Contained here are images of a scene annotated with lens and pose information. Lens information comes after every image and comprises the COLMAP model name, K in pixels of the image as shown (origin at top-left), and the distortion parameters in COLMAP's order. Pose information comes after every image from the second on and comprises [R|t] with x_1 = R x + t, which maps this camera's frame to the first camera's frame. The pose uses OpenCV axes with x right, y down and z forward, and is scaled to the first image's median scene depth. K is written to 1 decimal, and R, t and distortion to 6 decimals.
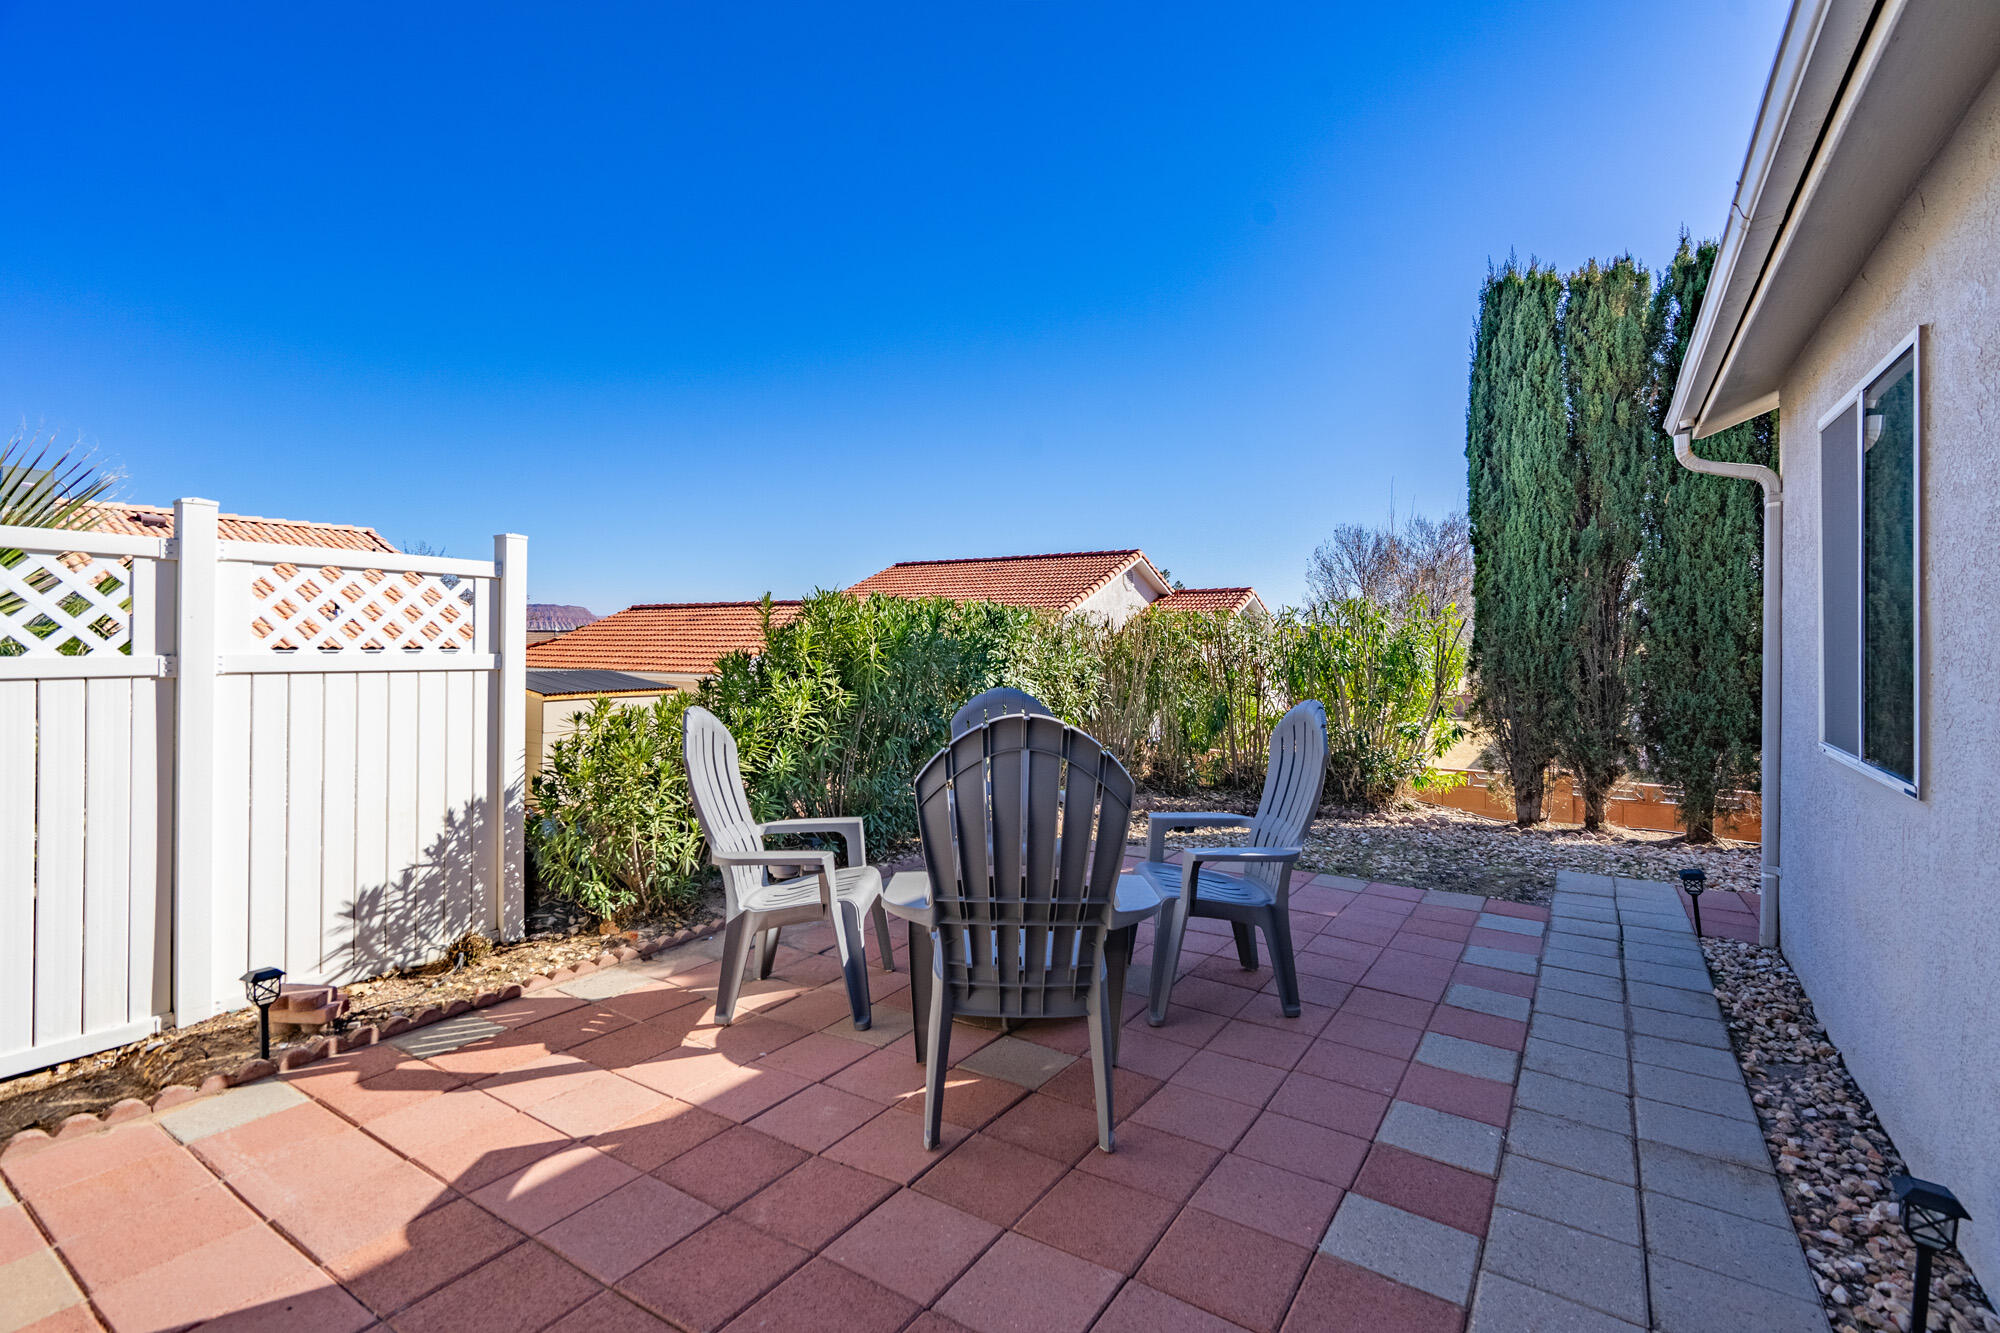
lens RADIAL K [[925.7, 0, 996.5], [0, 925.7, 663.9], [0, 0, 1]] dist [-0.002757, 0.000322]
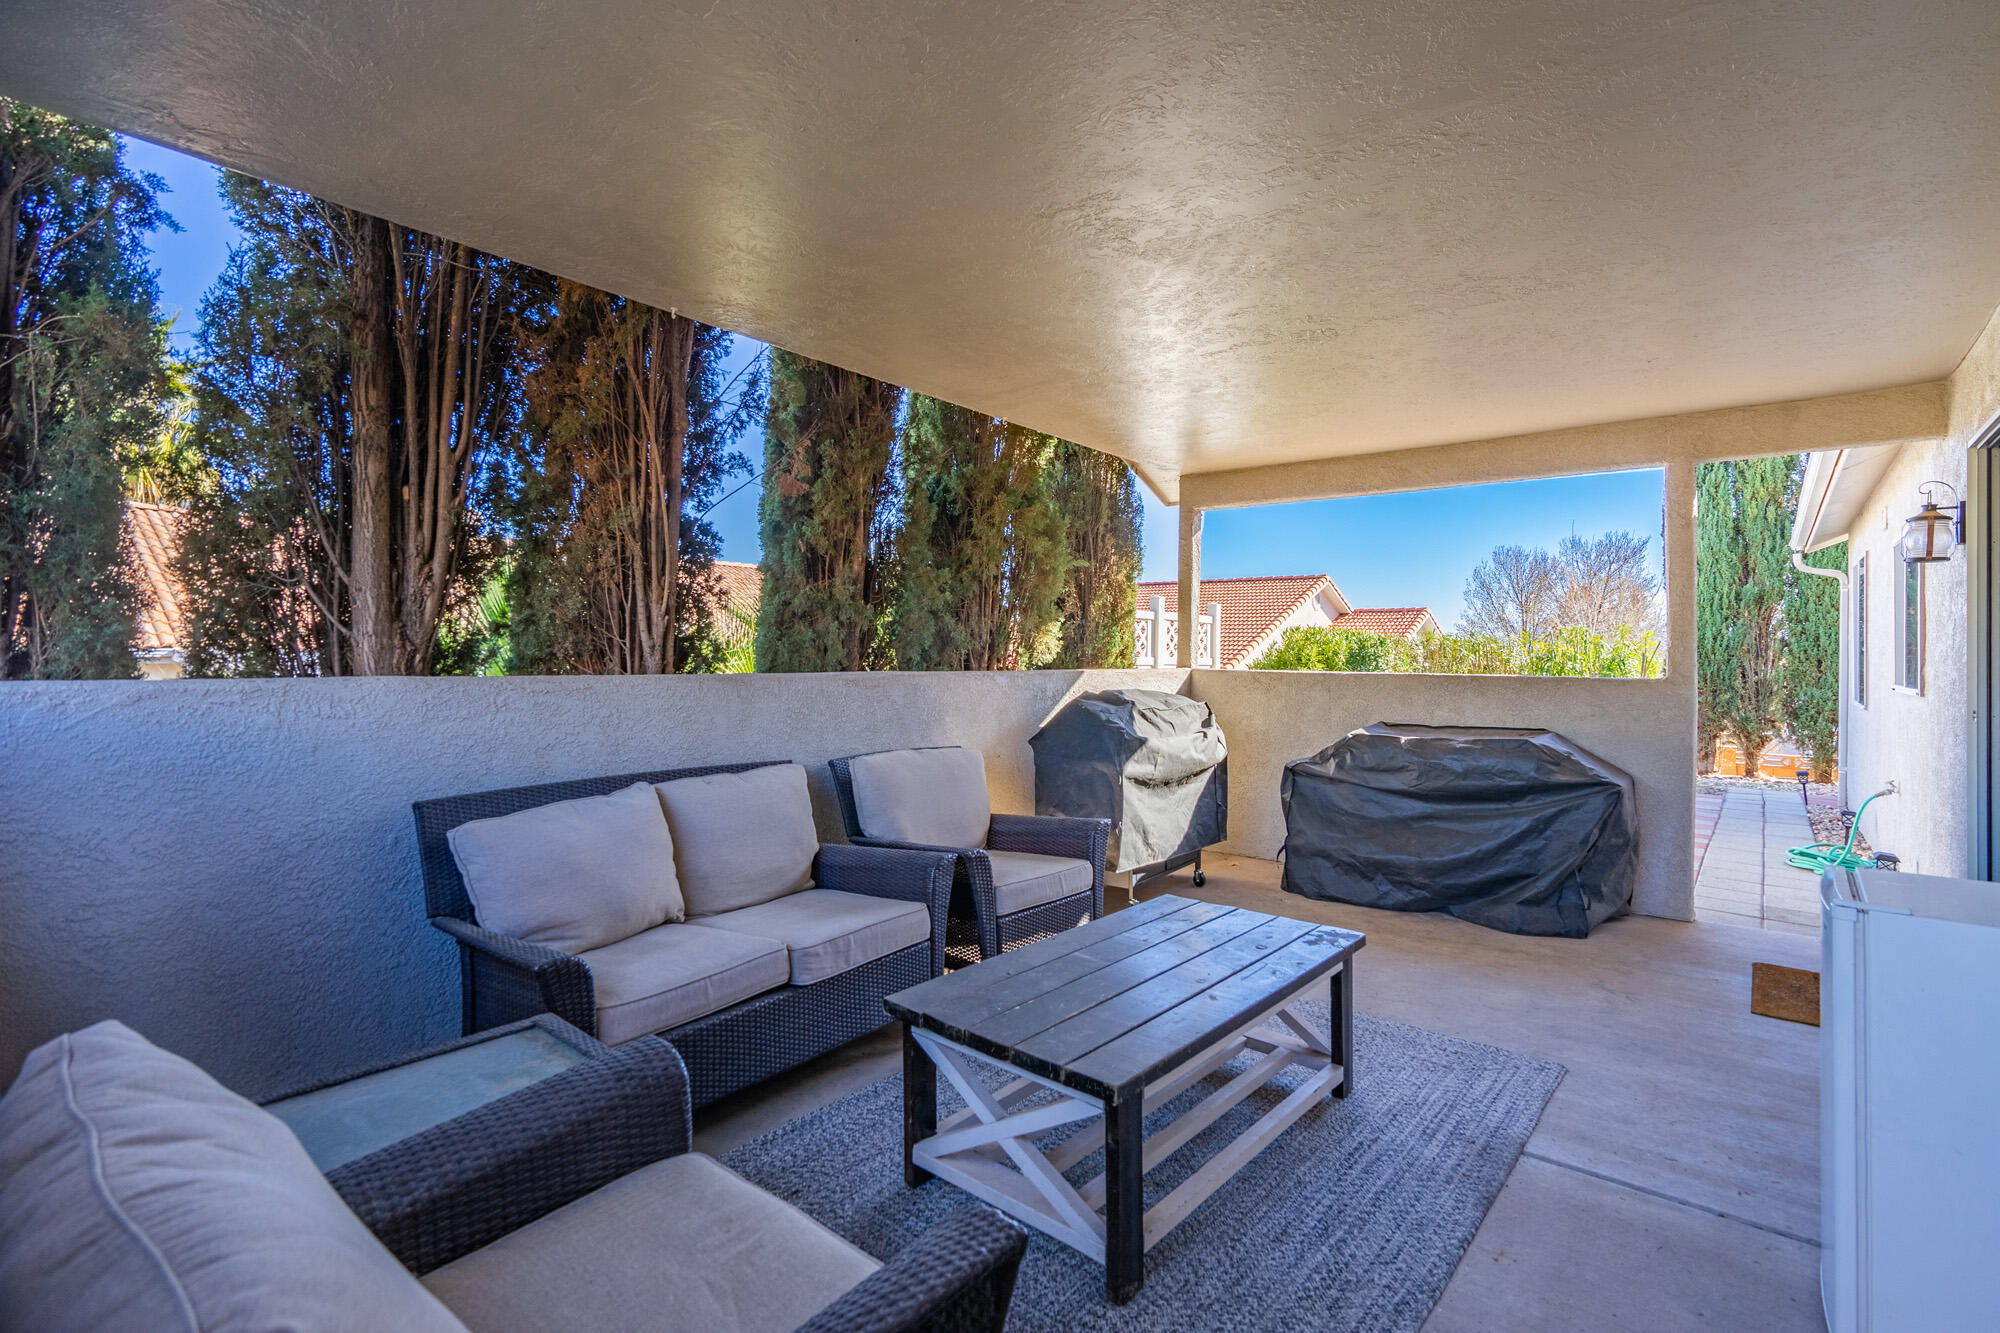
lens RADIAL K [[932.7, 0, 1000.0], [0, 932.7, 666.5], [0, 0, 1]] dist [-0.003081, -0.000344]
pose [[0.993922, 0.008488, -0.109755, -0.456439], [-0.009659, 0.999902, -0.010143, 0.020652], [0.109659, 0.011141, 0.993907, -0.723478]]
